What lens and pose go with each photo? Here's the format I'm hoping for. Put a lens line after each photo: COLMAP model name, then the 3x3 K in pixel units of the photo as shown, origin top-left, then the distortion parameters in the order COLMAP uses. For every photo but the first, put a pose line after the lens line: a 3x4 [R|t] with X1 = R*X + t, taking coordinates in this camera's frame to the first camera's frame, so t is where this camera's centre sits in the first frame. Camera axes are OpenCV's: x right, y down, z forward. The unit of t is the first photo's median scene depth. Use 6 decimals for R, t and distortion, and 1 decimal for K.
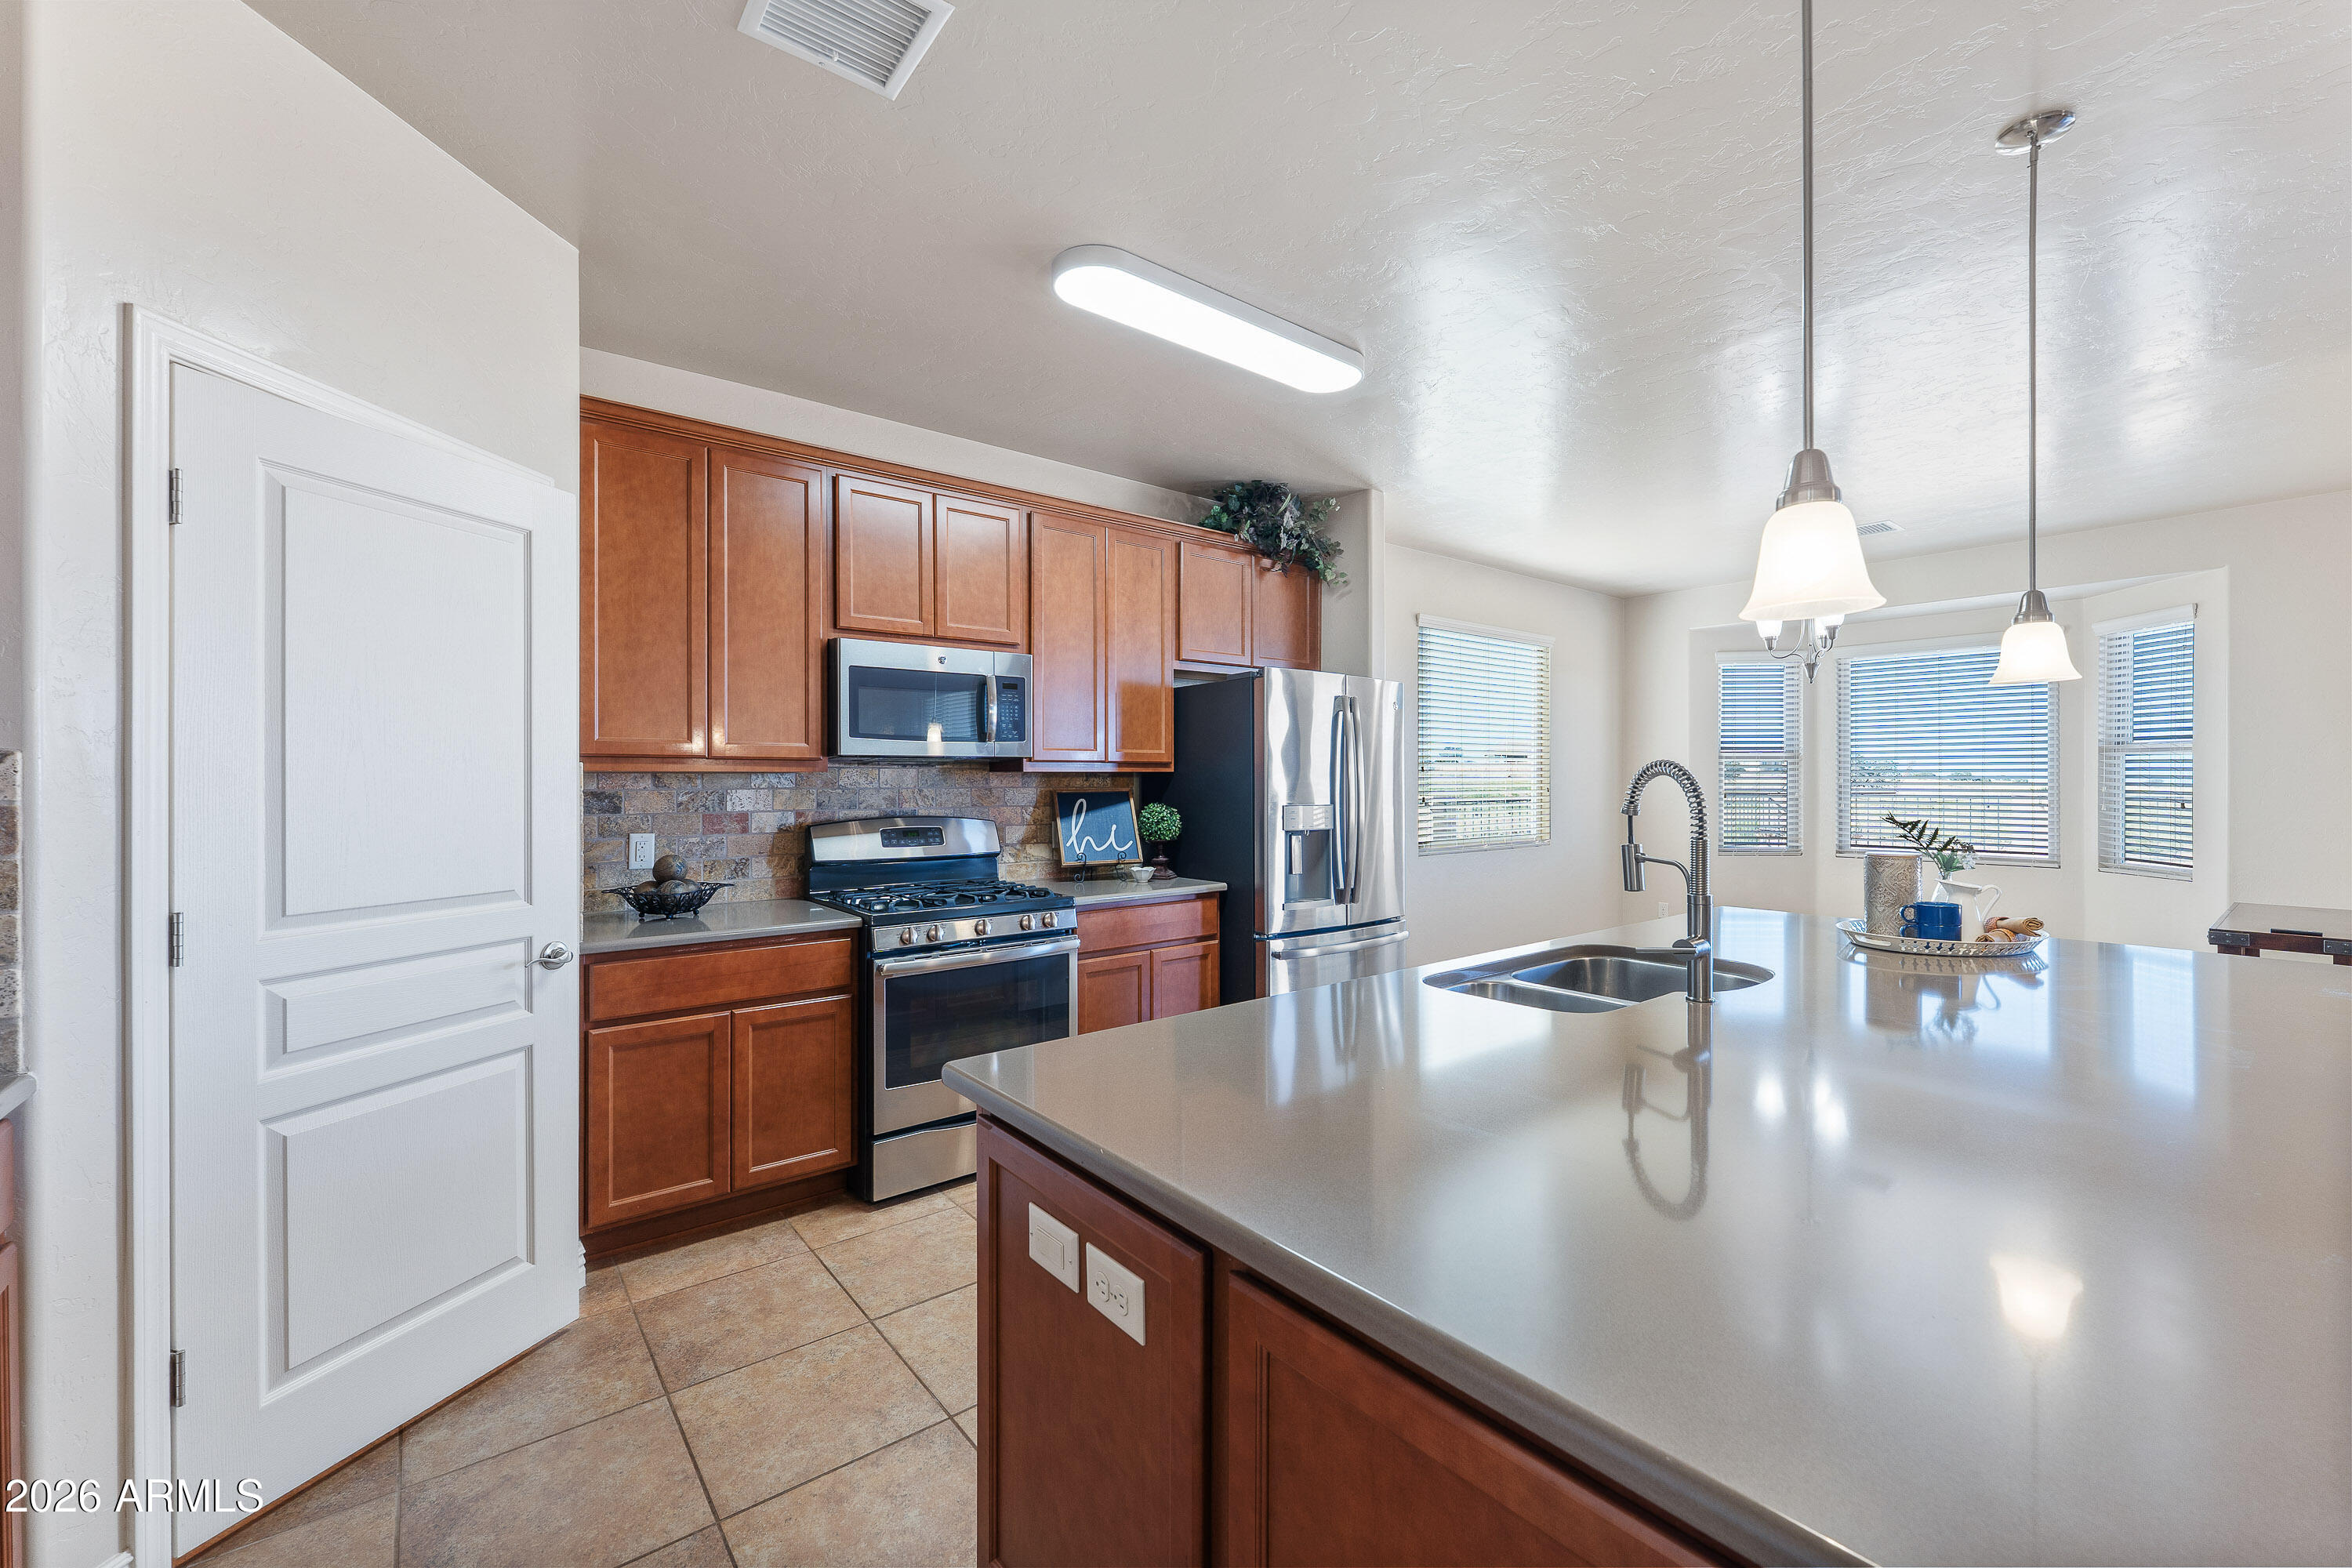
lens RADIAL K [[948.1, 0, 1170.9], [0, 948.1, 783.6], [0, 0, 1]] dist [-0.000194, -0.000276]
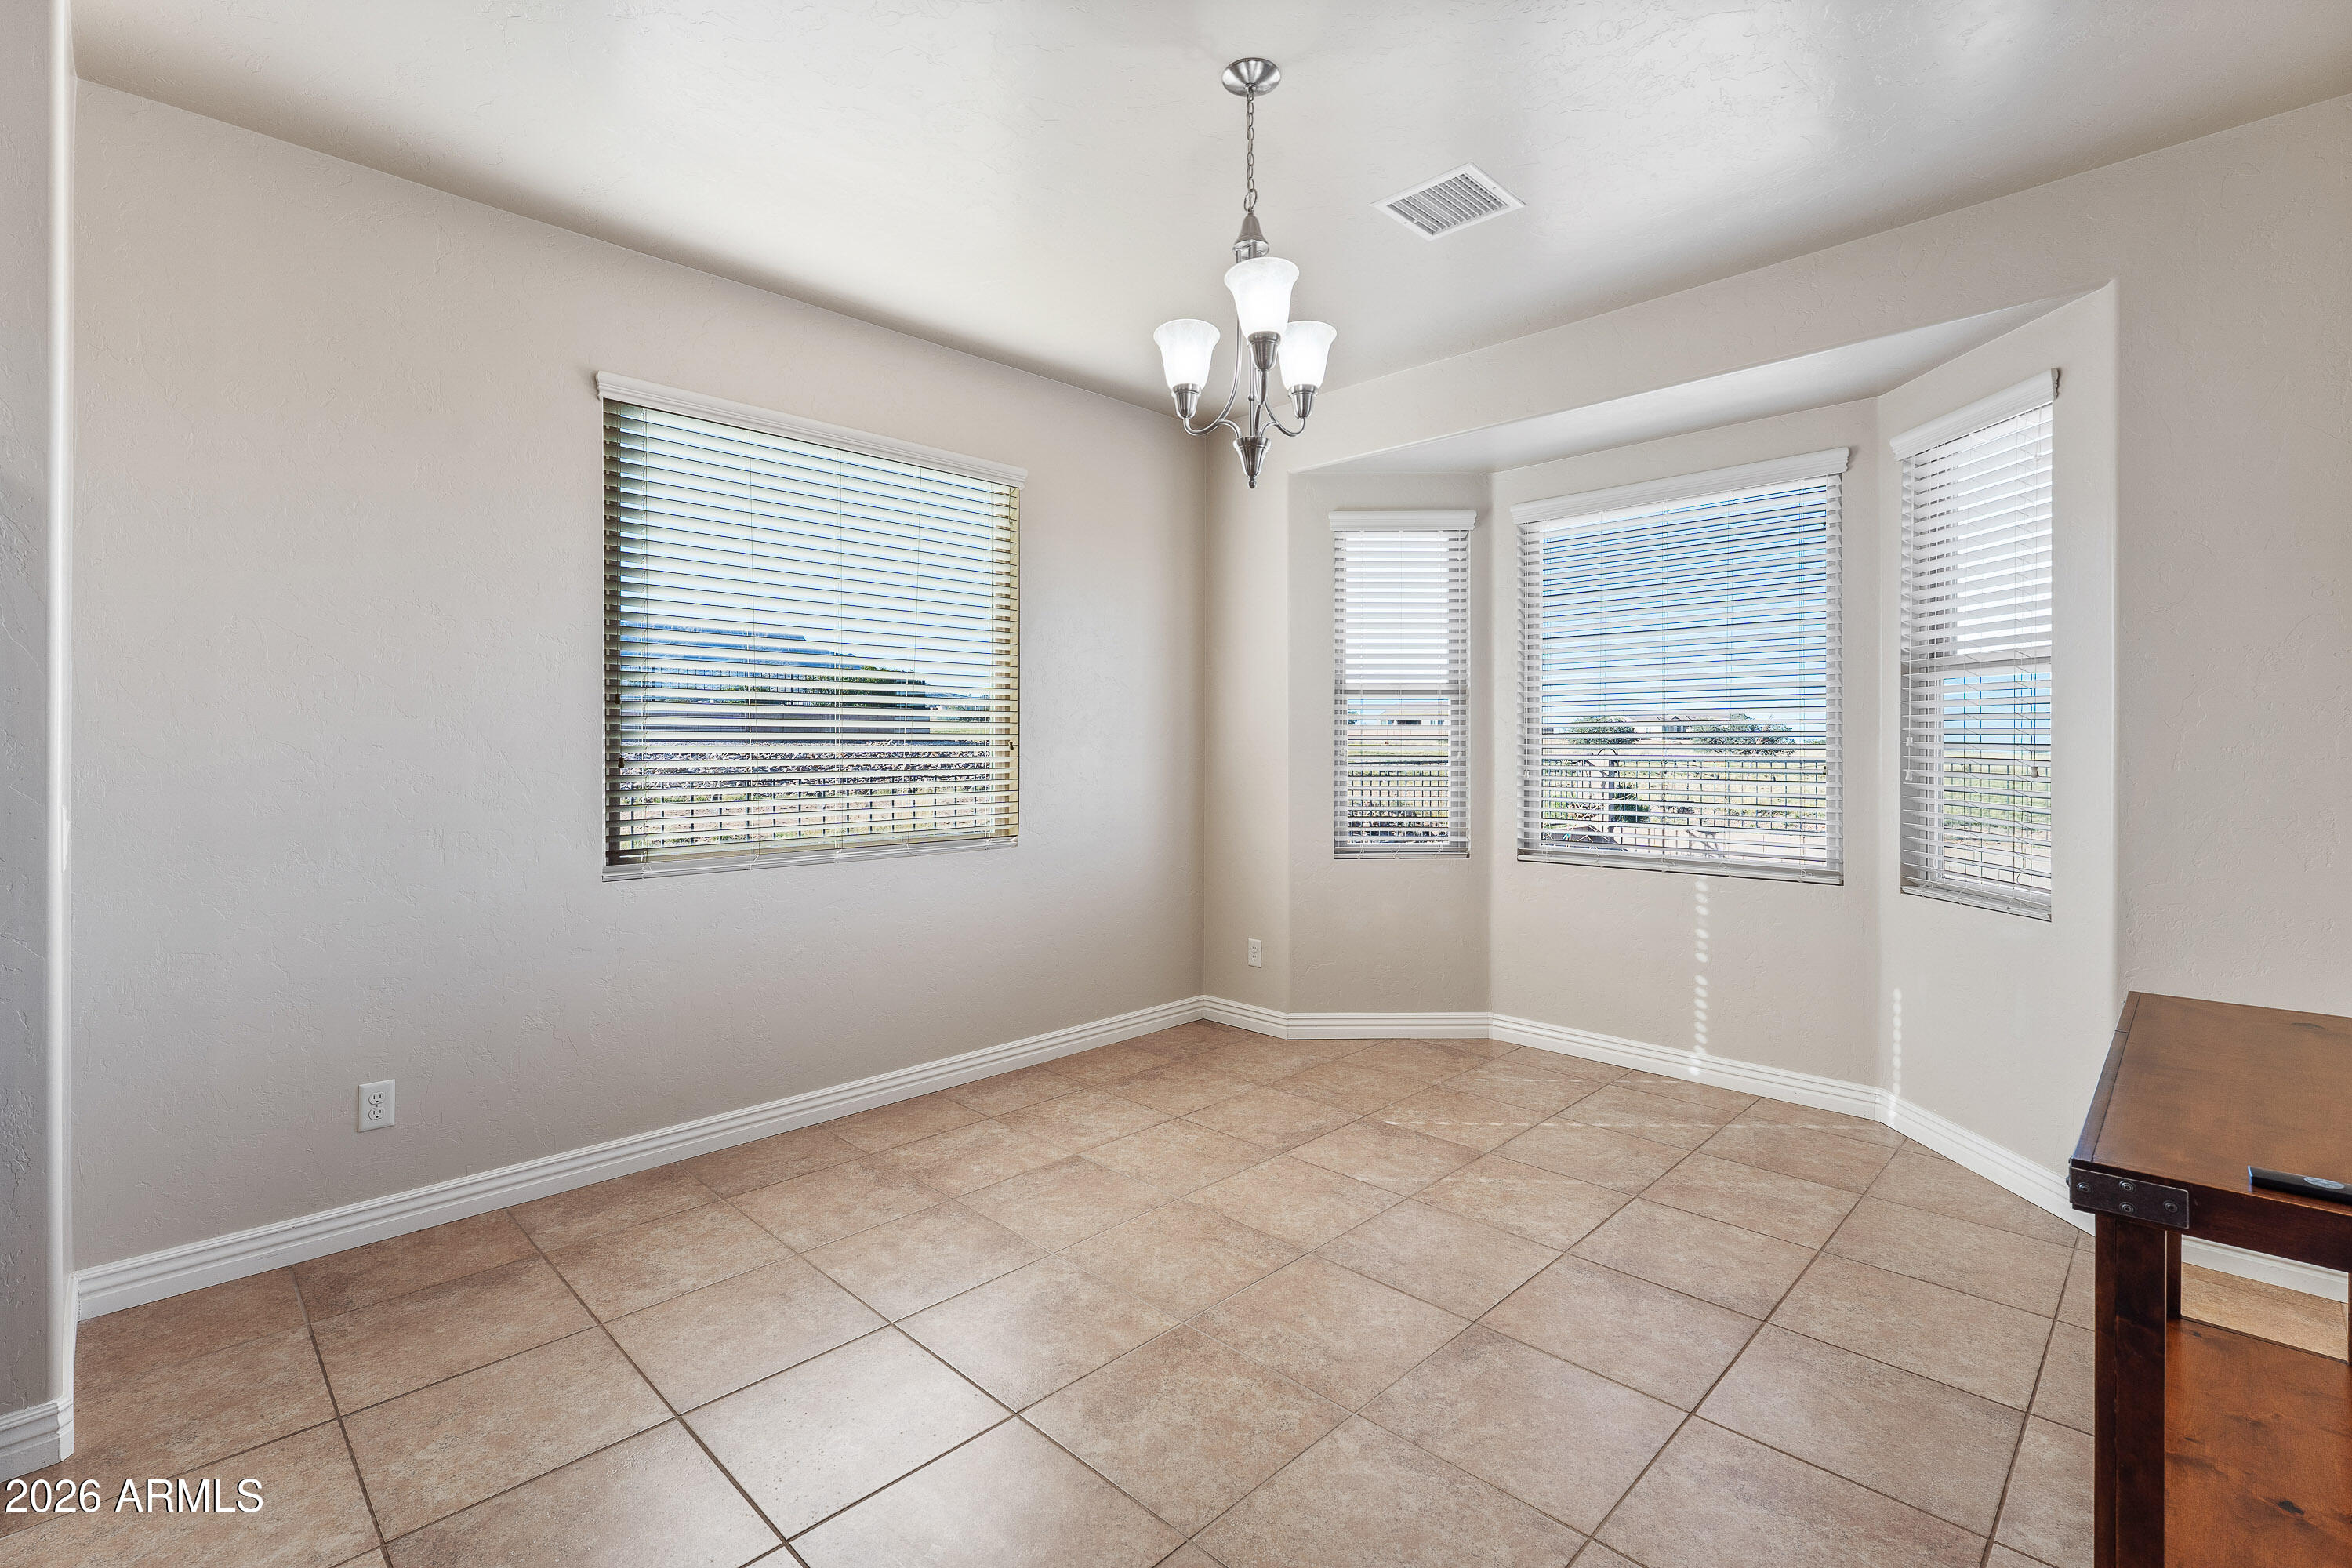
lens RADIAL K [[1056.5, 0, 1165.9], [0, 1056.5, 740.0], [0, 0, 1]] dist [-0.001225, 0.000079]
pose [[0.993720, 0.002708, 0.111861, 0.781726], [-0.002255, 0.999989, -0.004180, 0.013188], [-0.111871, 0.003901, 0.993715, 0.706819]]
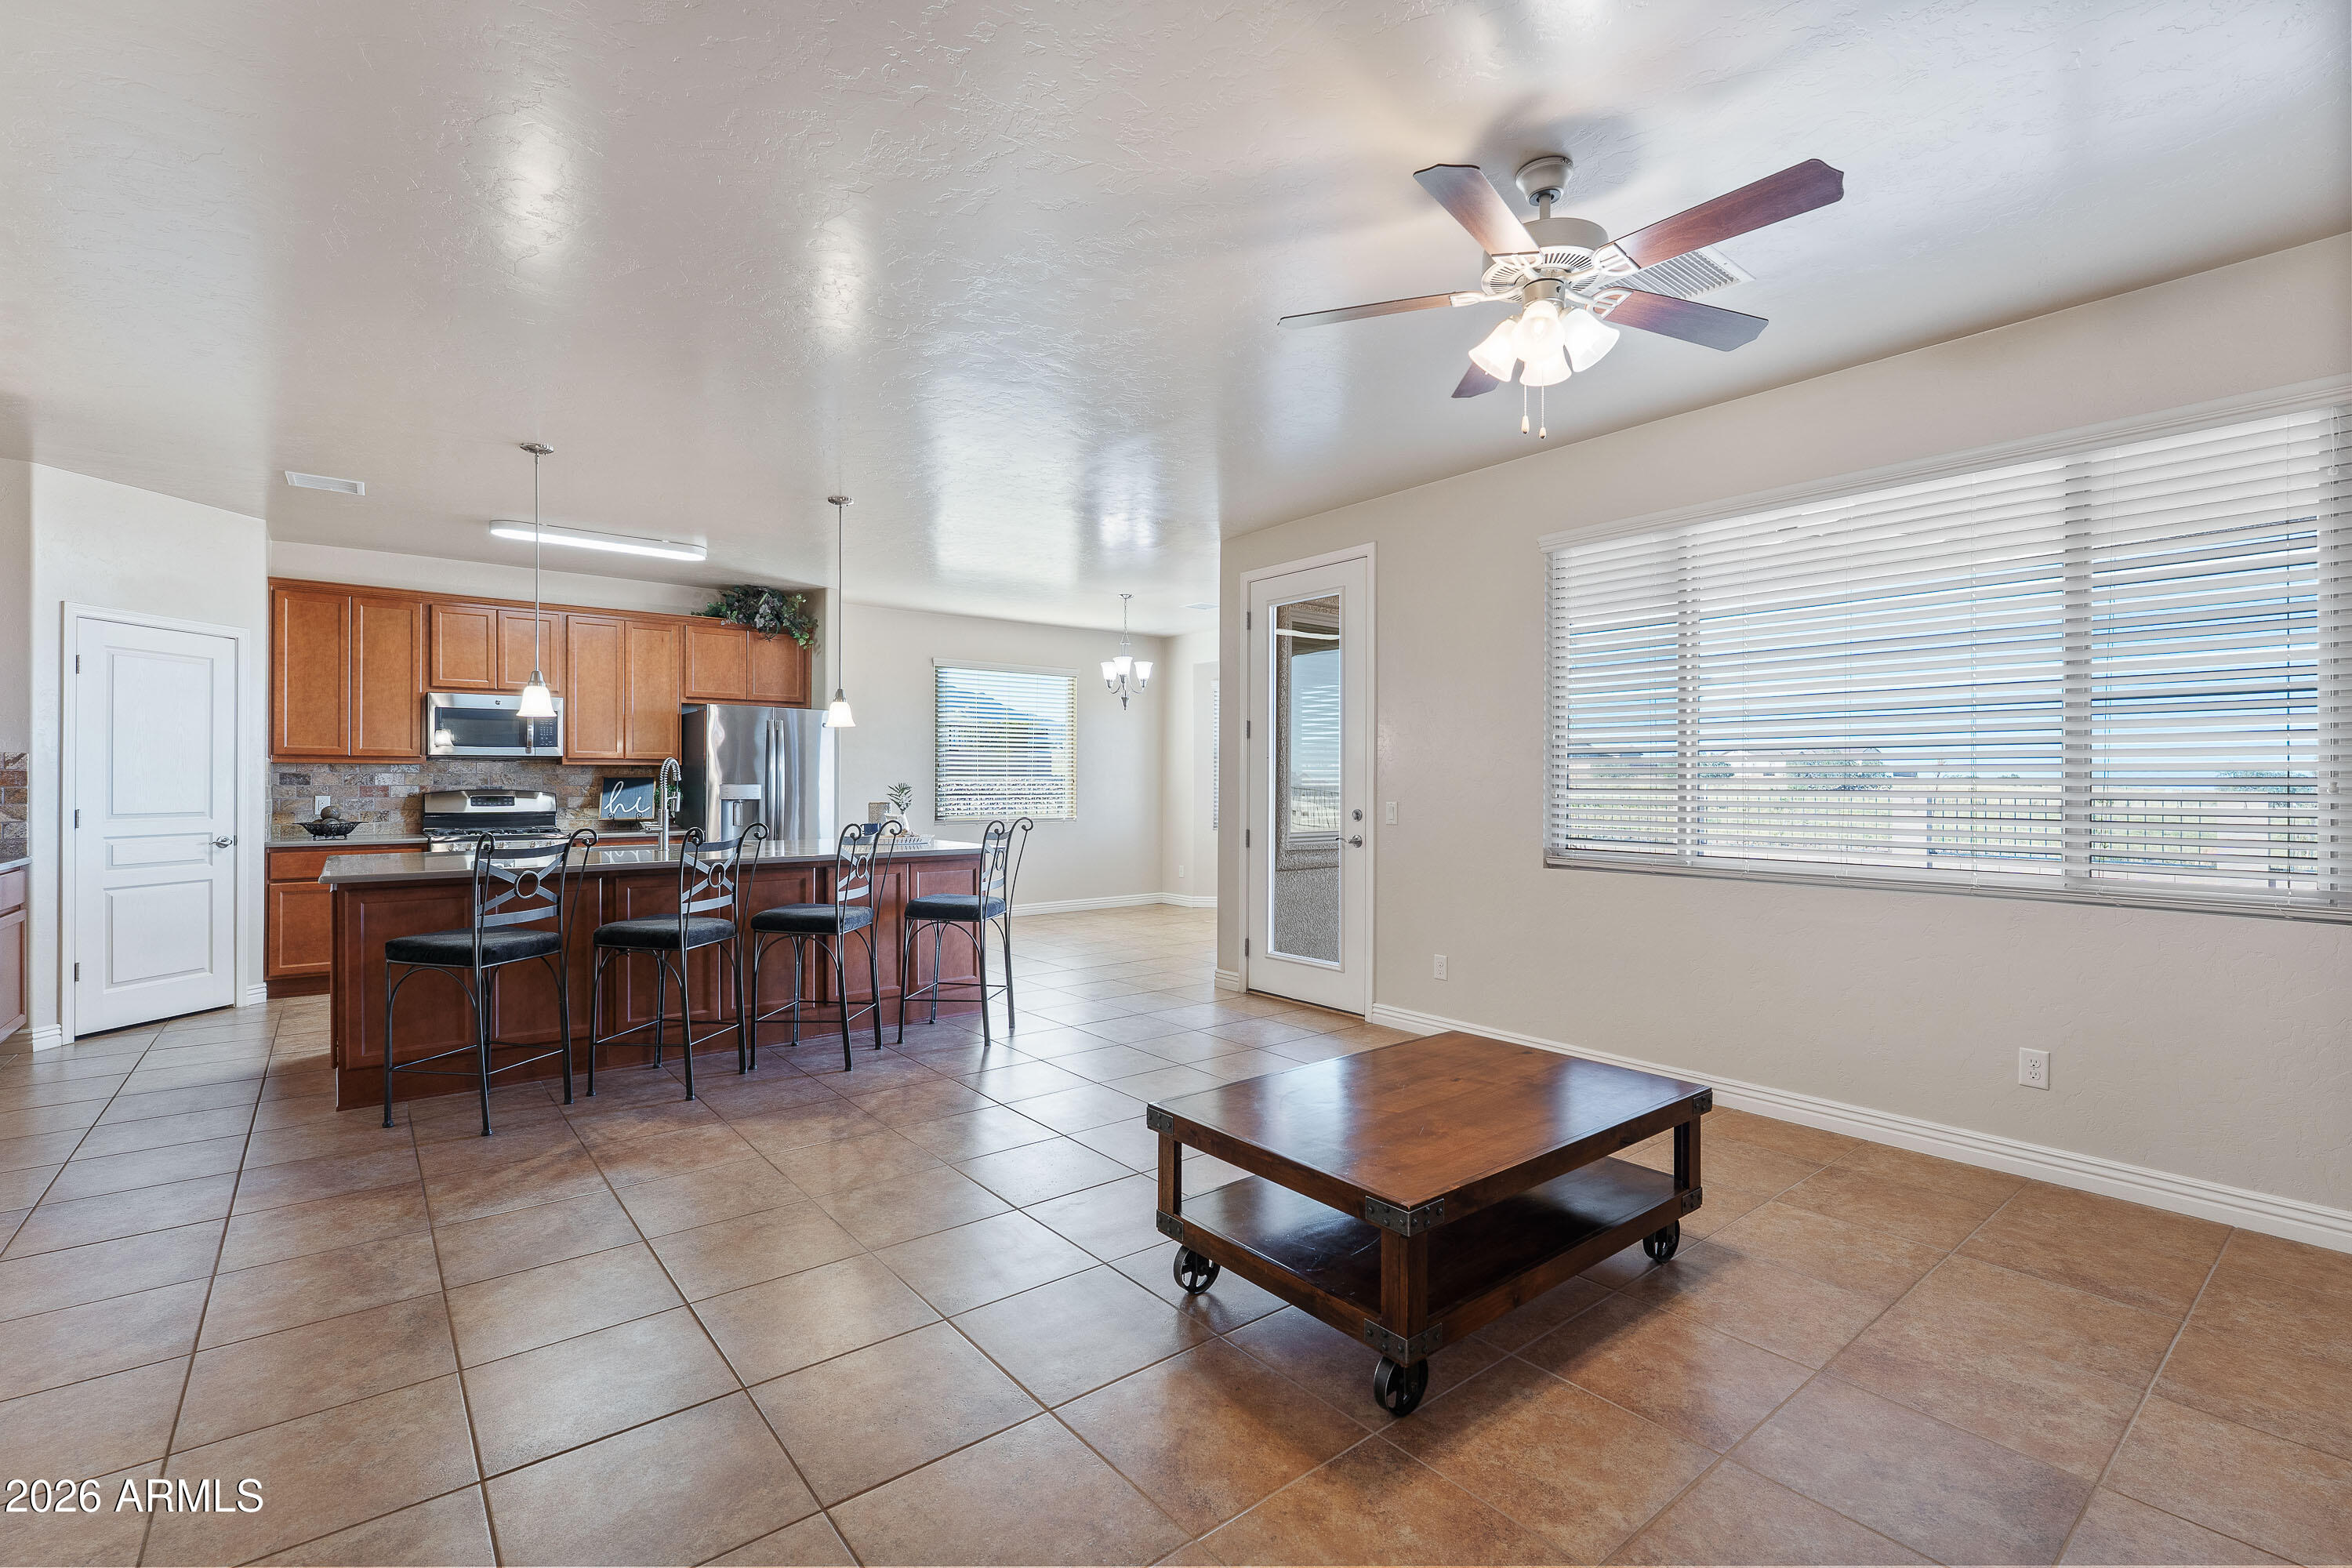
lens RADIAL K [[1049.7, 0, 1174.5], [0, 1049.7, 781.6], [0, 0, 1]] dist [-0.002674, 0.000521]
pose [[0.999996, 0.002681, 0.001025, 1.018394], [-0.002676, 0.999987, -0.004437, 0.025851], [-0.001037, 0.004434, 0.999990, -0.976268]]
